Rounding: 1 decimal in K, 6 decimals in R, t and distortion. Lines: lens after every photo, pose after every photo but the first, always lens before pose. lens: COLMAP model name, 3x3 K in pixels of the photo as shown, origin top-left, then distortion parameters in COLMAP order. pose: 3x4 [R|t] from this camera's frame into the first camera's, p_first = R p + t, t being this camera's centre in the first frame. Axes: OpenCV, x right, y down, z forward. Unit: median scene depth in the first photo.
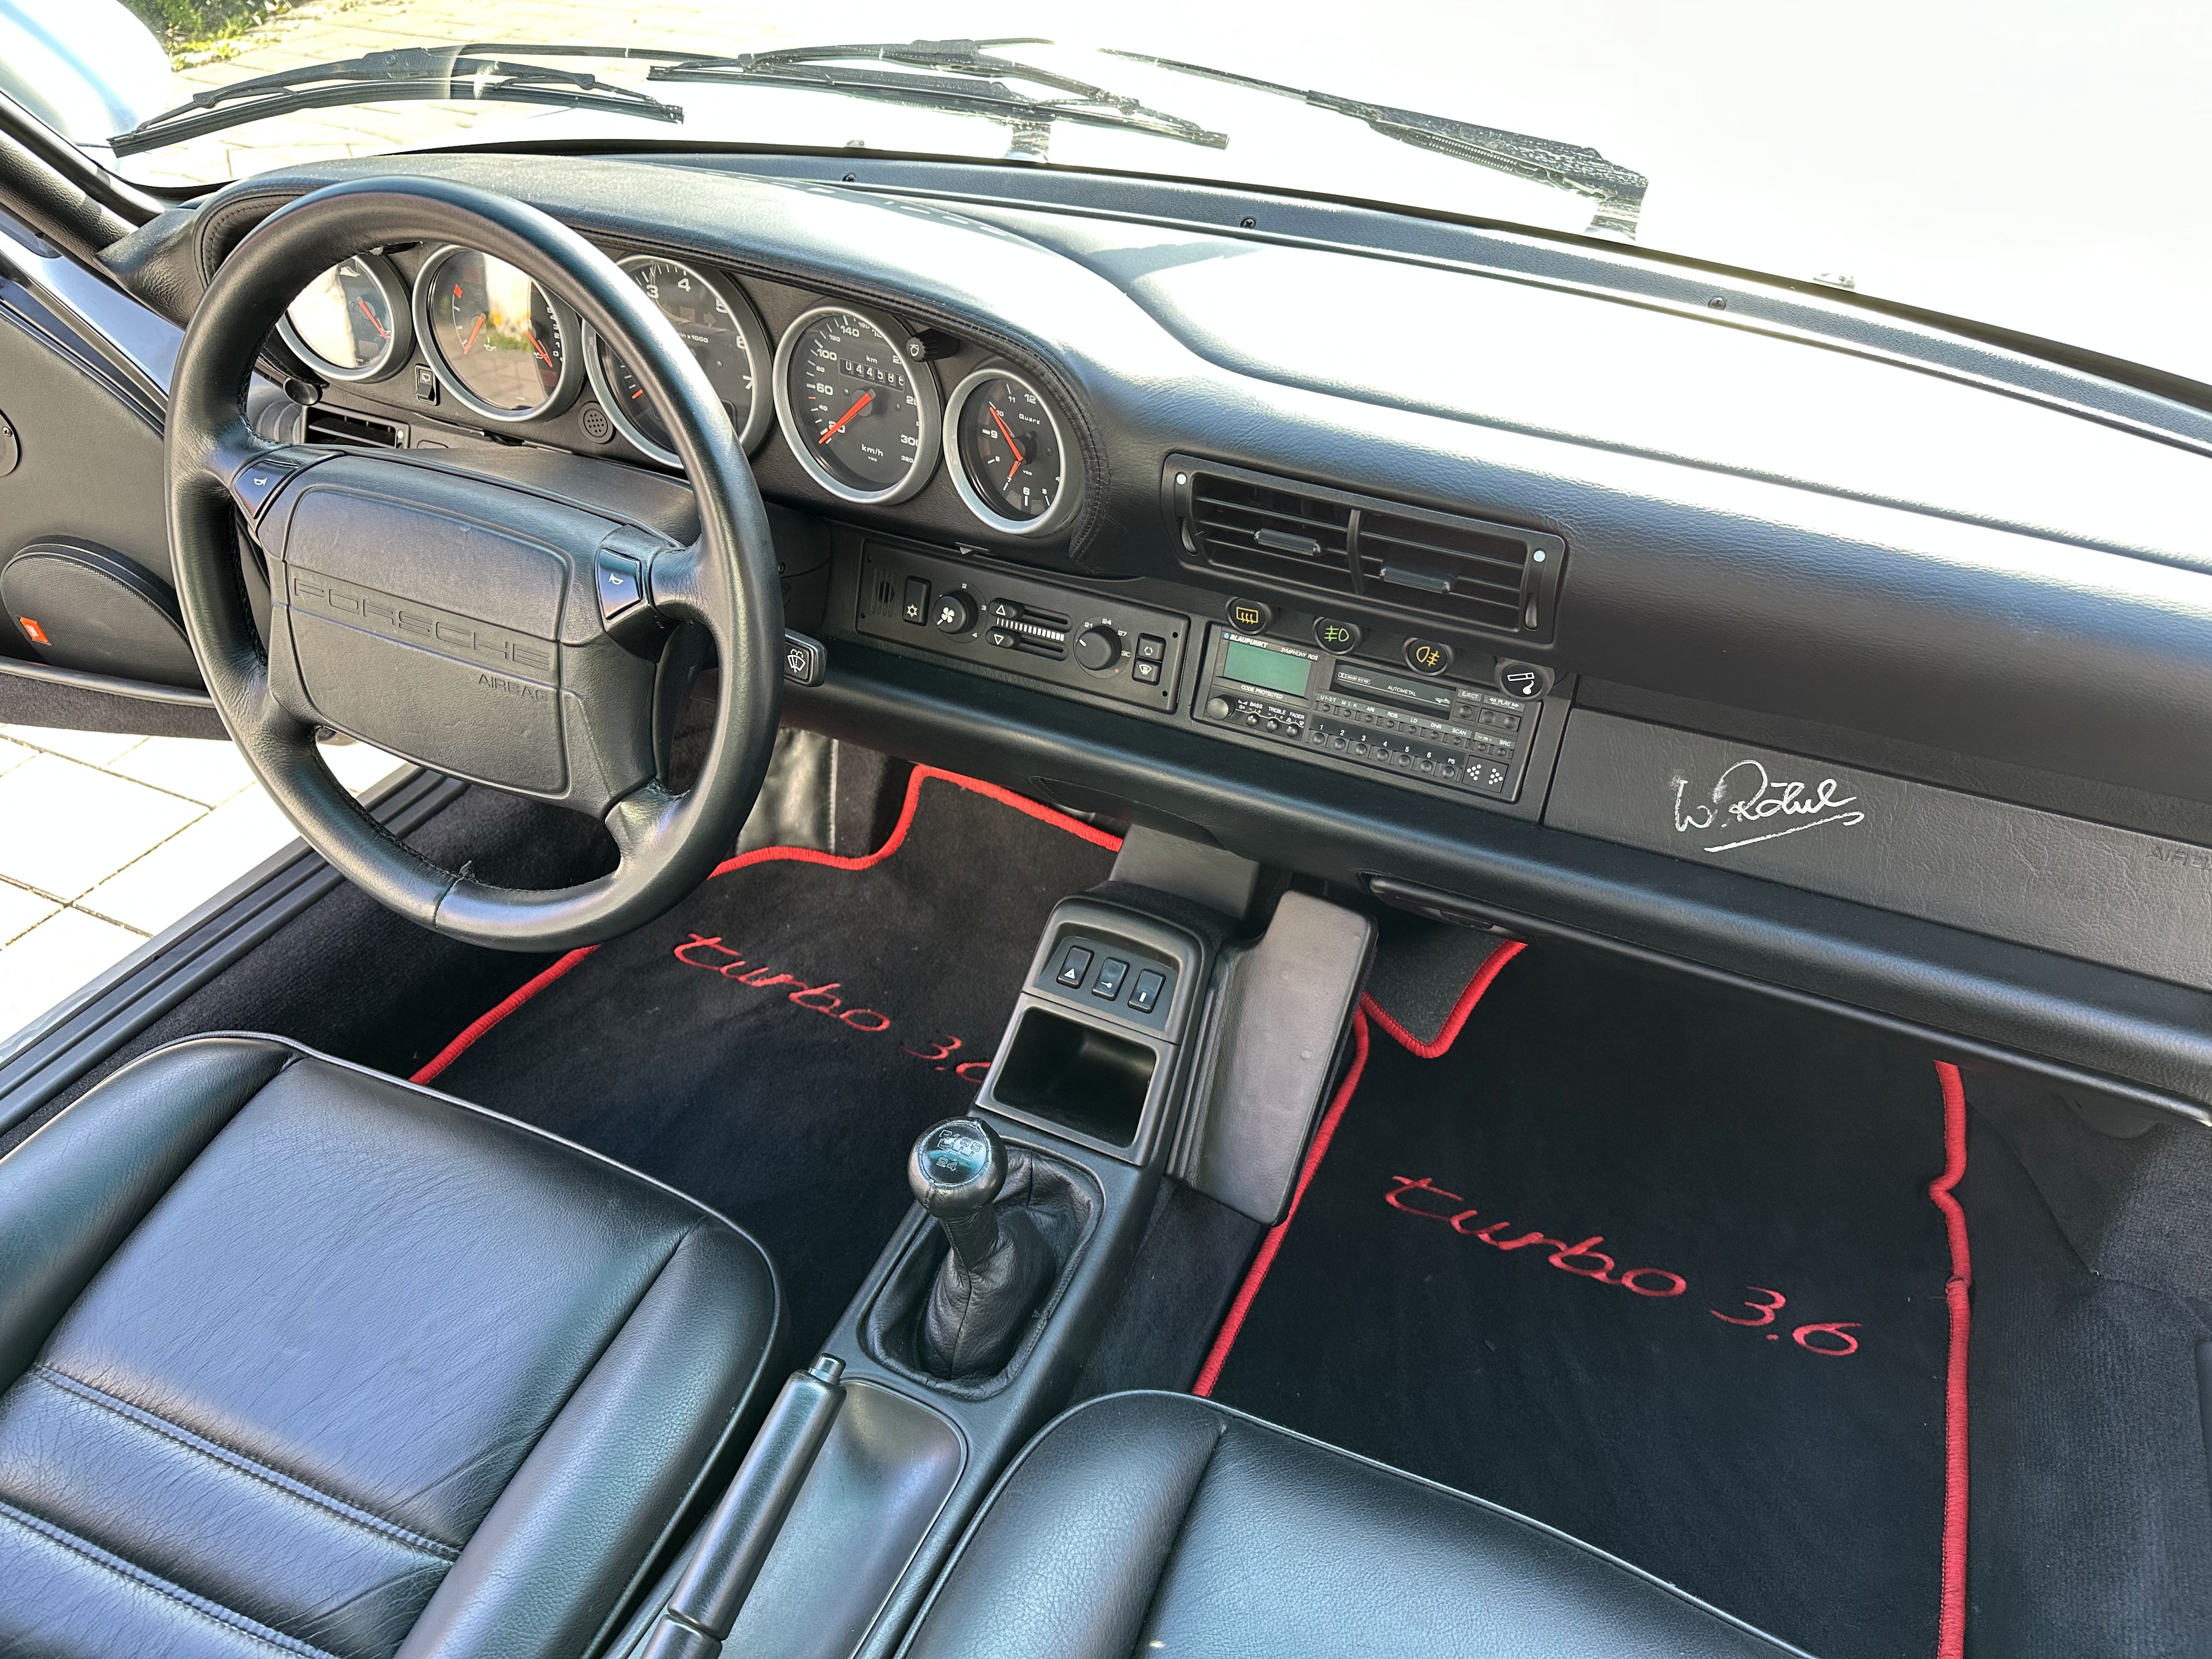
lens RADIAL K [[1577.3, 0, 1106.0], [0, 1577.3, 829.5], [0, 0, 1]] dist [0.001228, -0.006597]
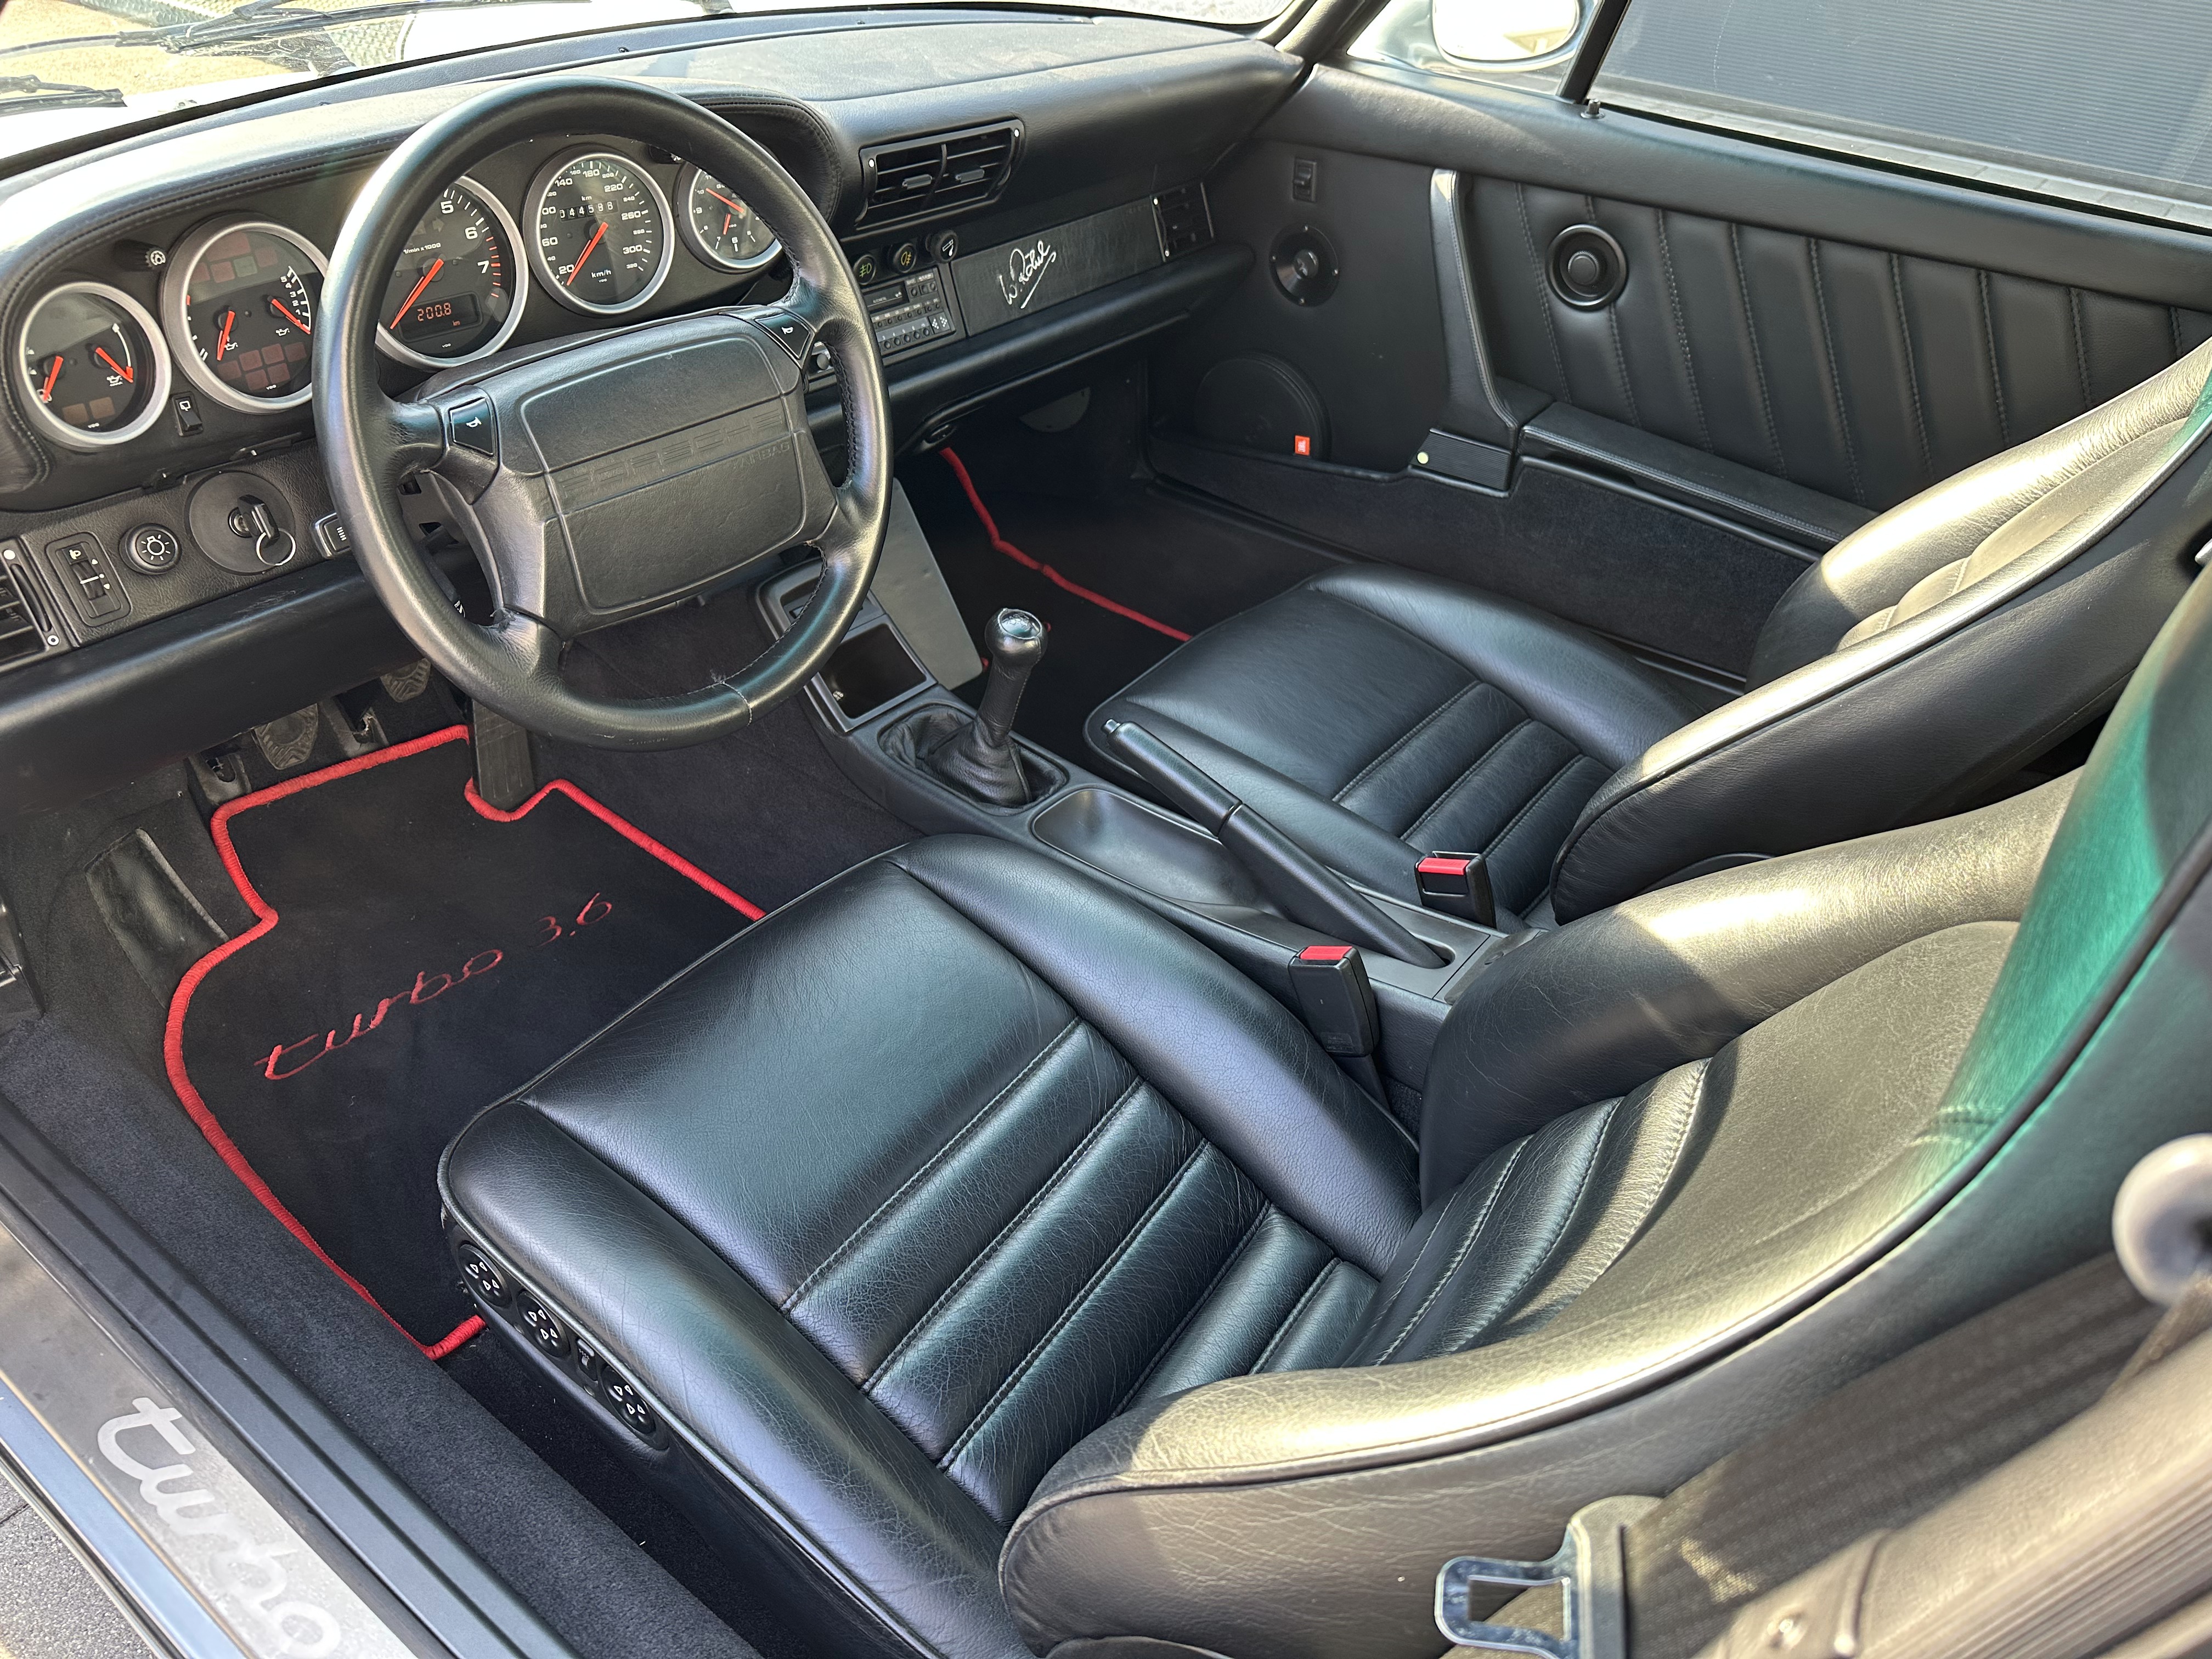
lens RADIAL K [[1577.3, 0, 1106.0], [0, 1577.3, 829.5], [0, 0, 1]] dist [0.001228, -0.006597]
pose [[0.239669, -0.577128, 0.780694, -1.317815], [0.559974, 0.739067, 0.374446, -0.163606], [-0.793088, 0.347425, 0.500307, 0.216528]]
